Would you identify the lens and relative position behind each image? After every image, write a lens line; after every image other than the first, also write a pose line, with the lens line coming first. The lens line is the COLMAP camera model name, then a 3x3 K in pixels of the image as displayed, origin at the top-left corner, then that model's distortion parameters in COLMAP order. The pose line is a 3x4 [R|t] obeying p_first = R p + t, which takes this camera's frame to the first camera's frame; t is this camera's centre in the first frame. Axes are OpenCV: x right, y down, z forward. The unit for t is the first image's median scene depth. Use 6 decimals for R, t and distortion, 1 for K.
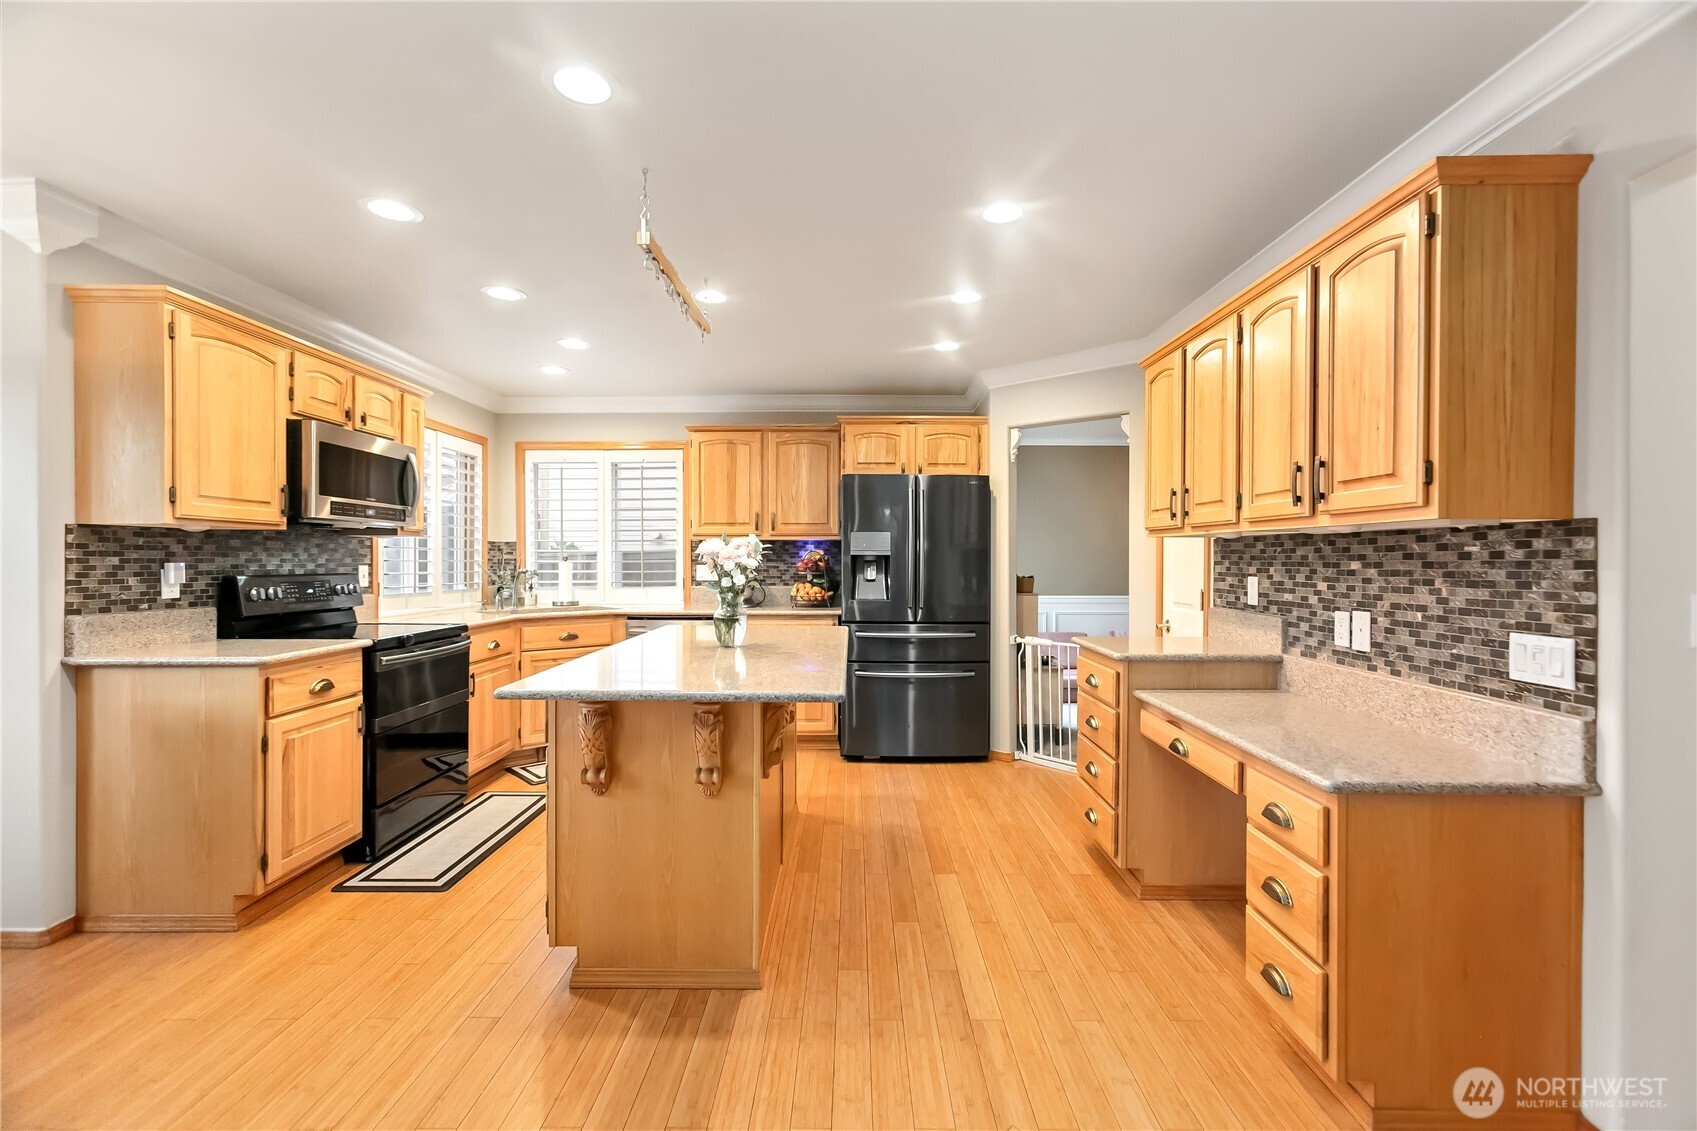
lens RADIAL K [[765.4, 0, 850.8], [0, 765.4, 563.9], [0, 0, 1]] dist [-0.005090, 0.007491]
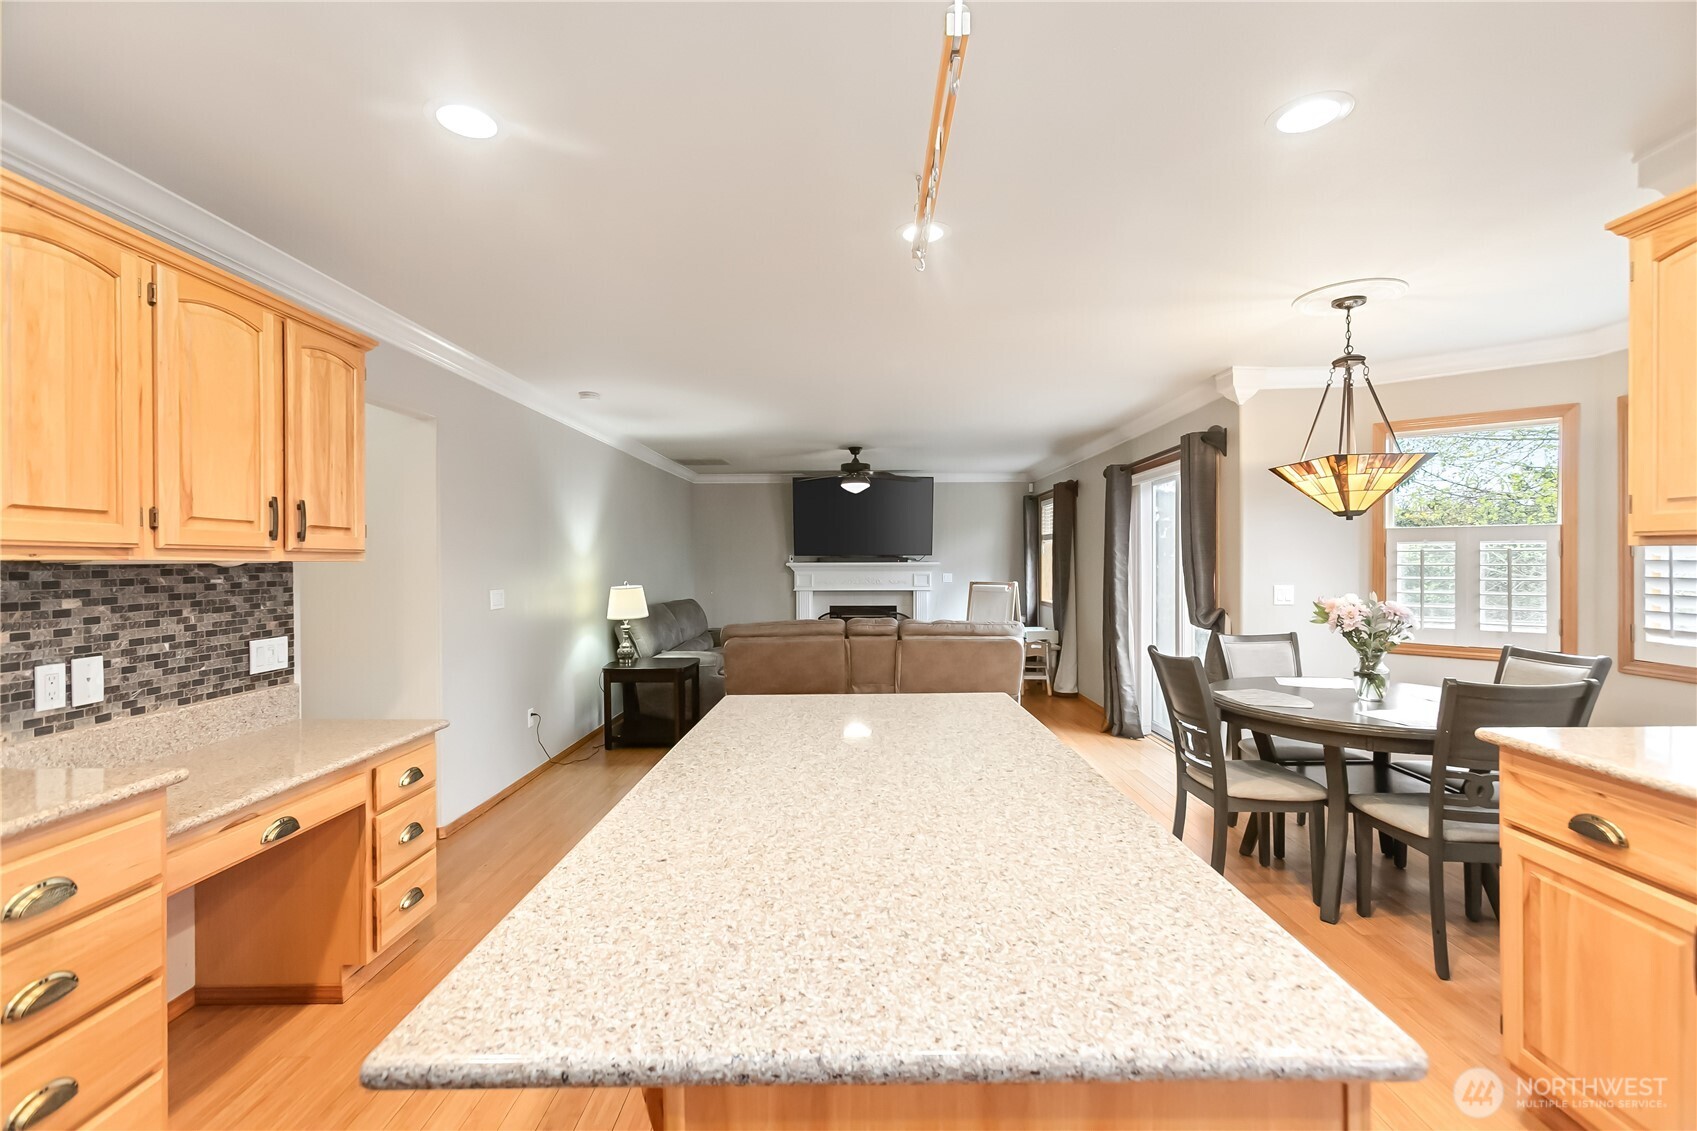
lens RADIAL K [[765.4, 0, 851.1], [0, 765.4, 564.1], [0, 0, 1]] dist [-0.005090, 0.007491]
pose [[-0.999982, 0.002517, 0.005519, -0.170233], [0.002575, 0.999942, 0.010492, -0.044942], [-0.005492, 0.010506, -0.999930, 1.734793]]
